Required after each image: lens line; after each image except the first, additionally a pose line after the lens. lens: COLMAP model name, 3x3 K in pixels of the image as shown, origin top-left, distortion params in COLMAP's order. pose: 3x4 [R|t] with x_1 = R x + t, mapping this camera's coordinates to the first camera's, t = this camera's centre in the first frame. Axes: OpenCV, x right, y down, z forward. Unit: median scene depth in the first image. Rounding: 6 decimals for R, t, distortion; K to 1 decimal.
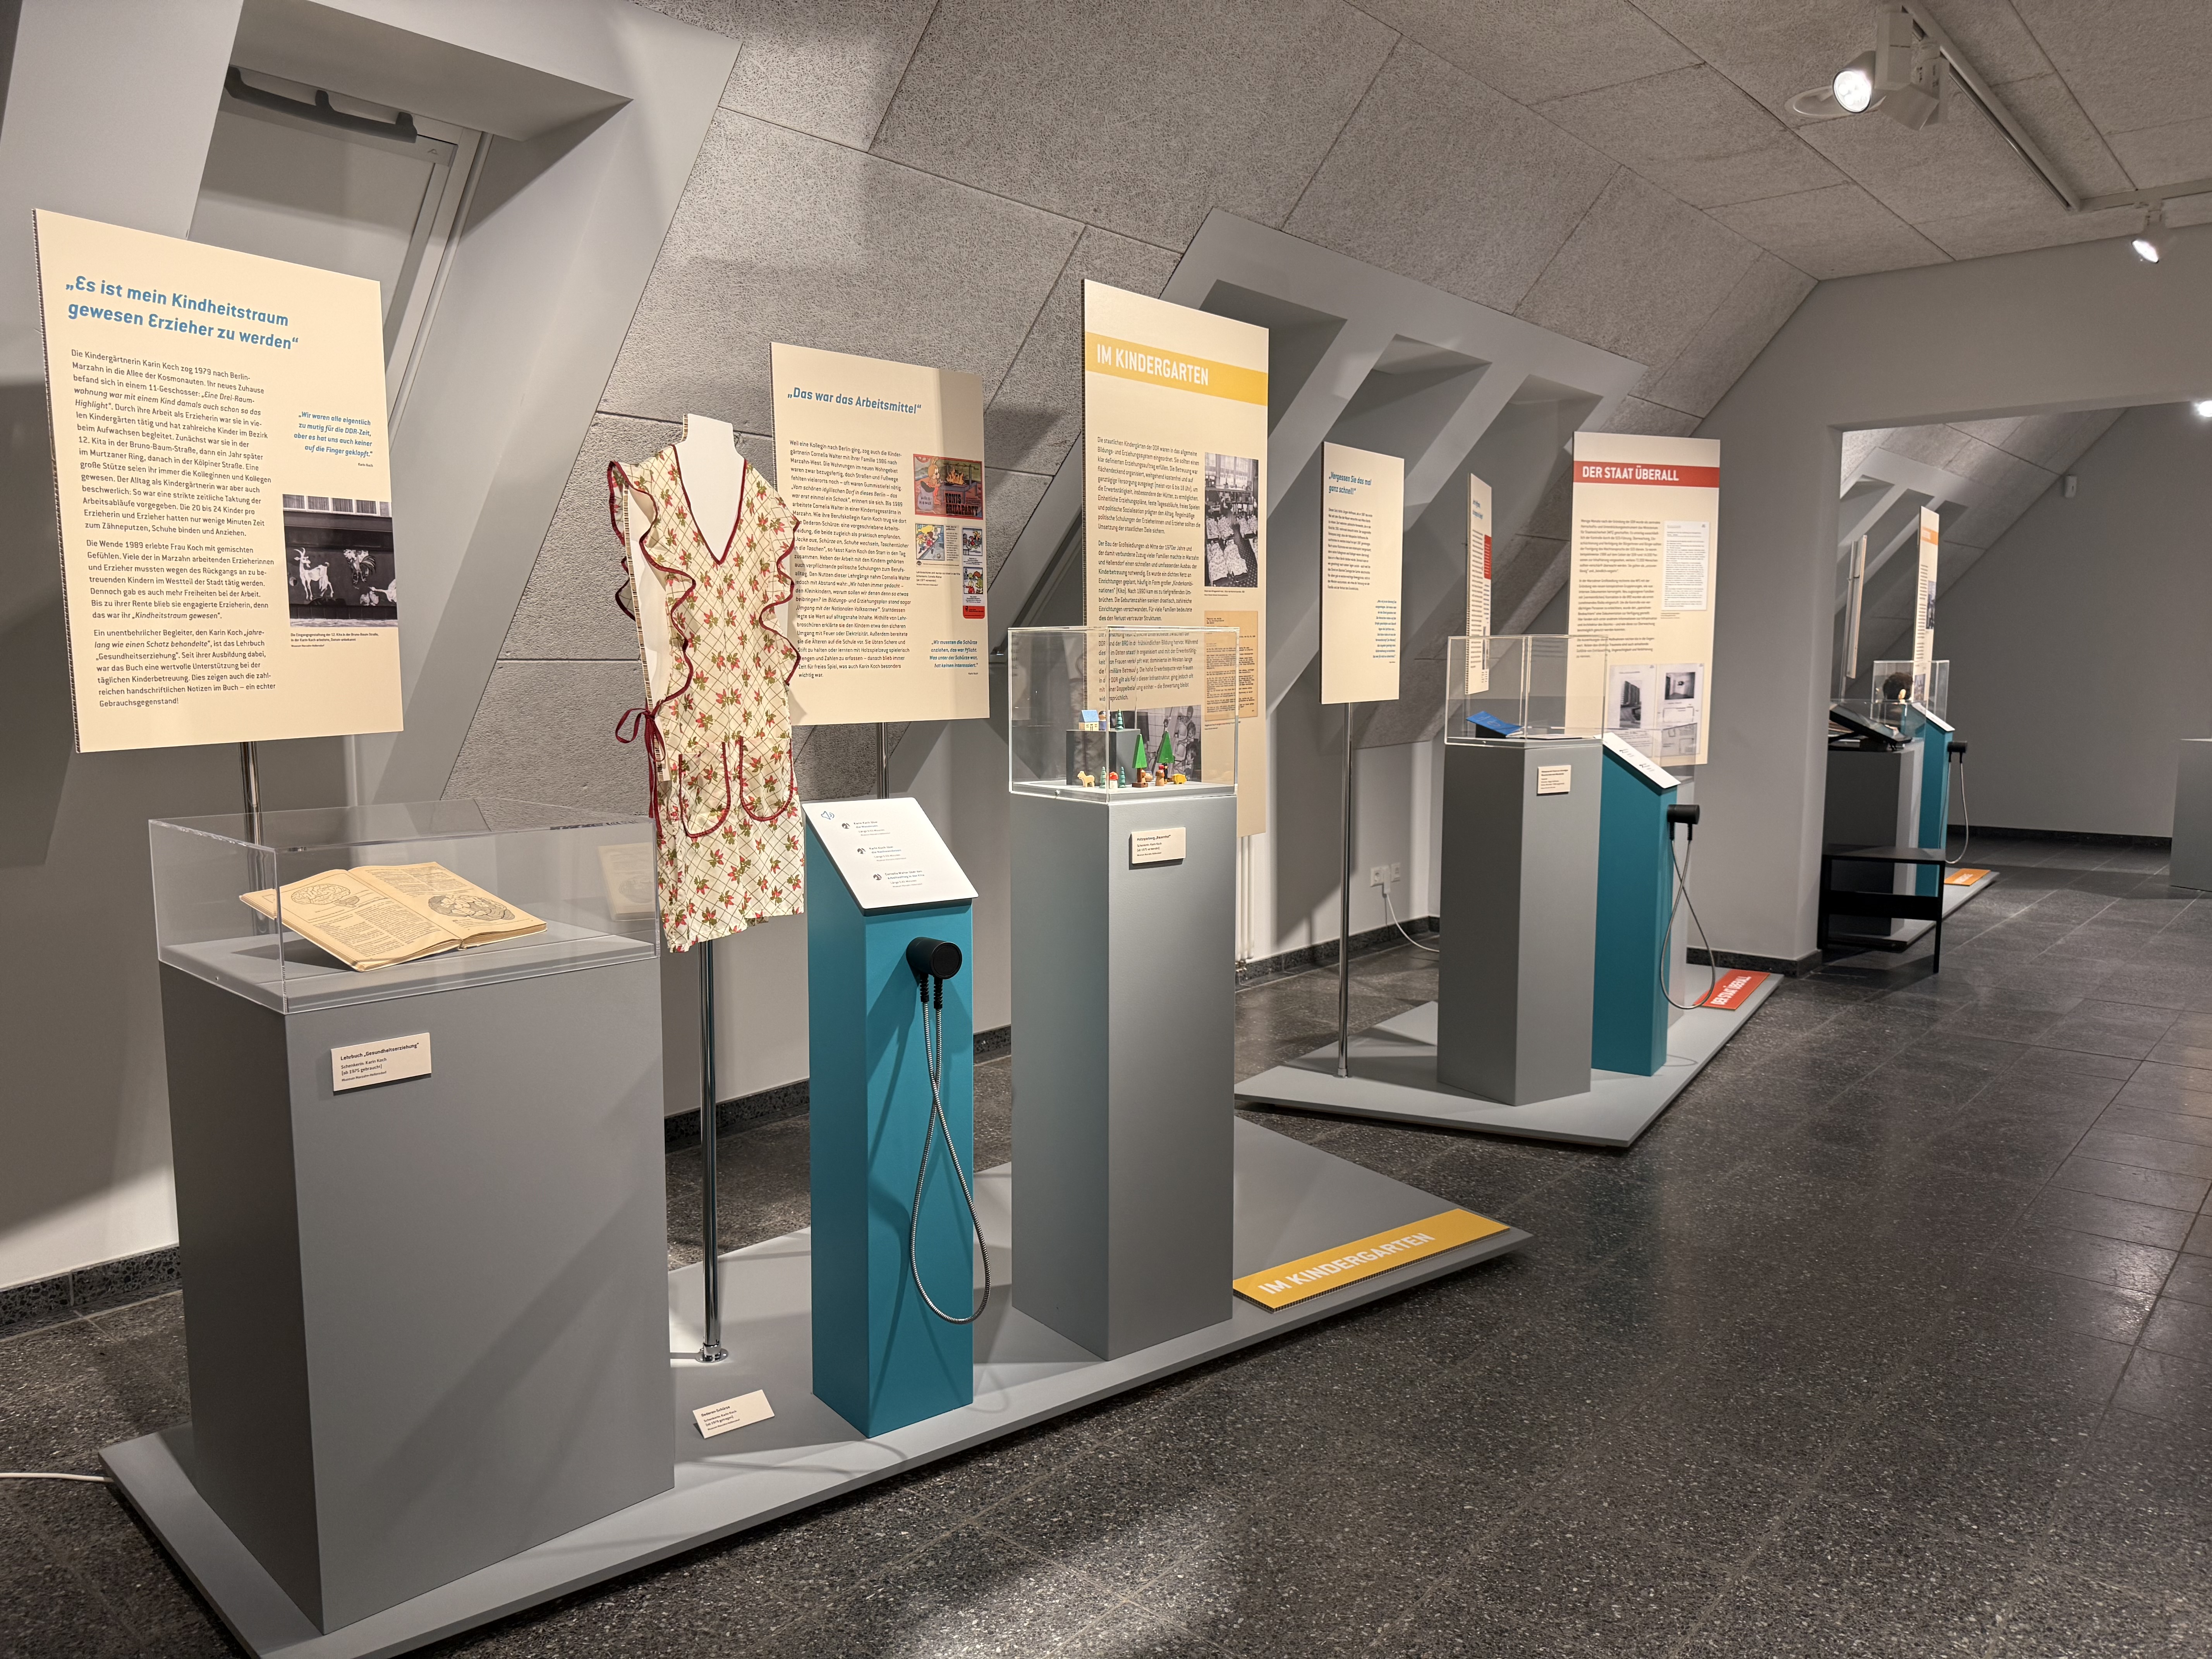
lens RADIAL K [[1525.6, 0, 1087.2], [0, 1525.6, 842.9], [0, 0, 1]] dist [0.053867, -0.061824]
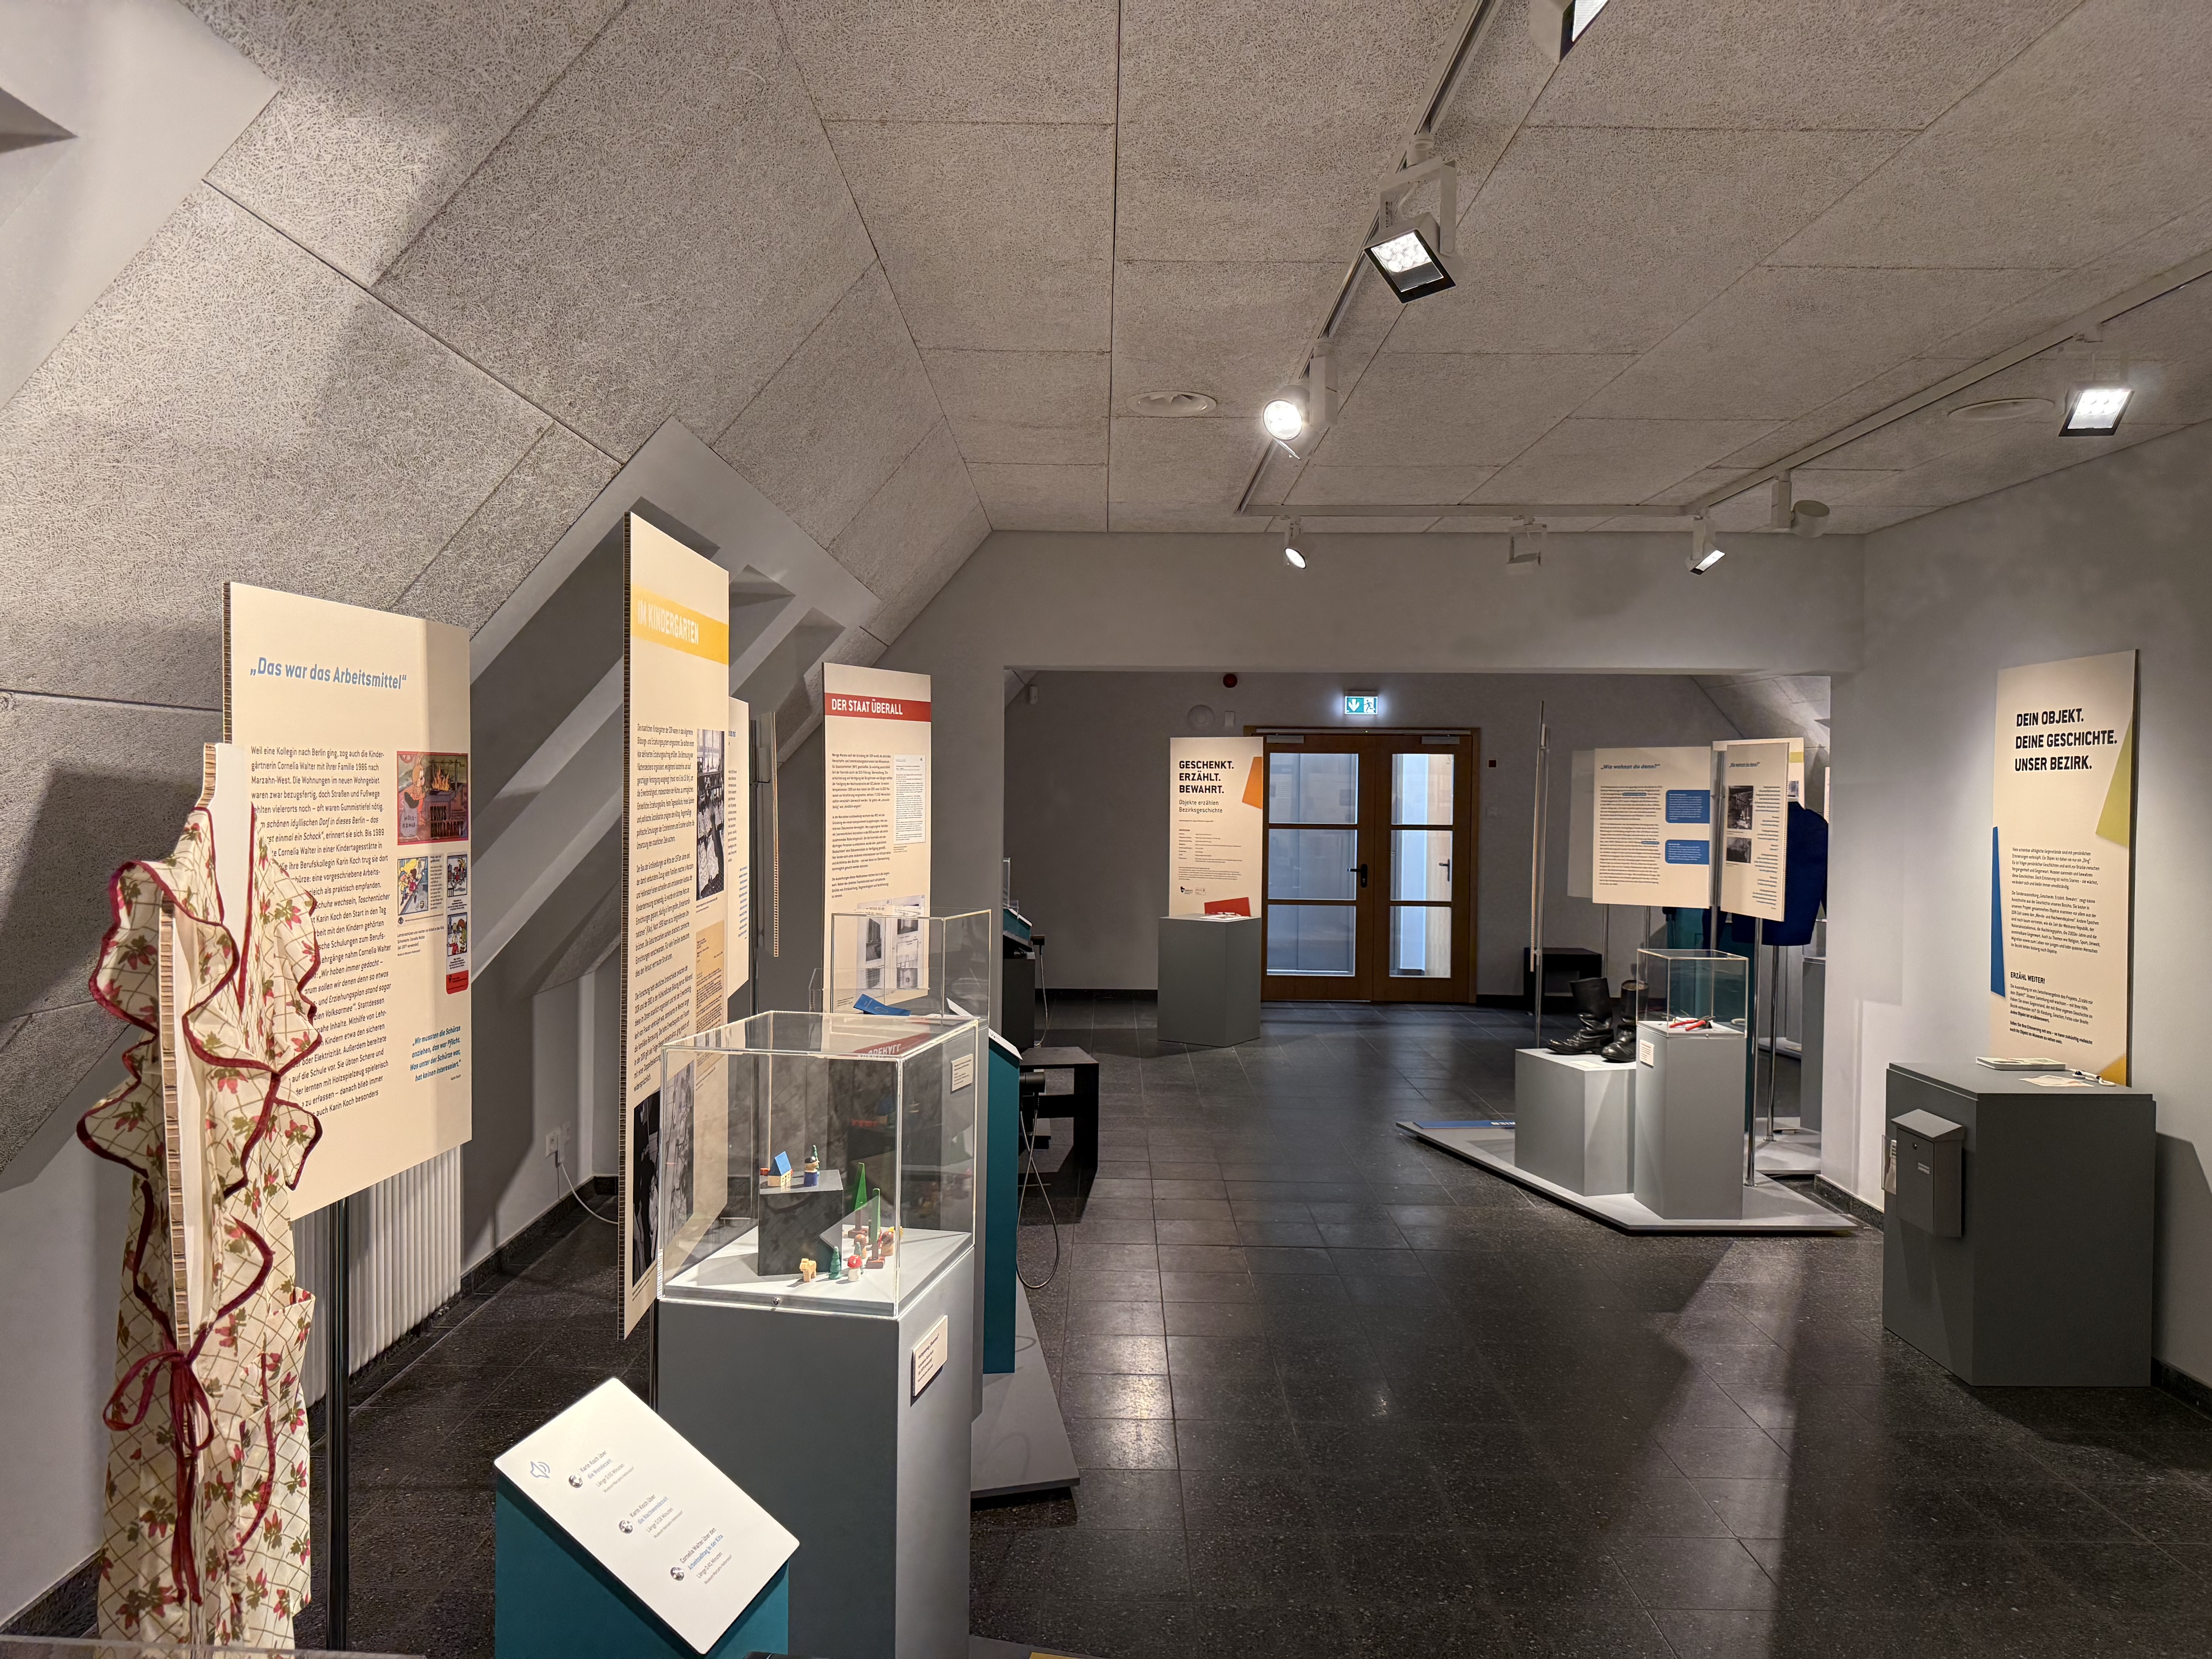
lens RADIAL K [[1525.6, 0, 1105.8], [0, 1525.6, 817.0], [0, 0, 1]] dist [0.053867, -0.061824]
pose [[0.750985, -0.008736, 0.660261, -0.299722], [0.077989, 0.994087, -0.075552, -0.151044], [-0.655697, 0.108232, 0.747226, 0.328666]]
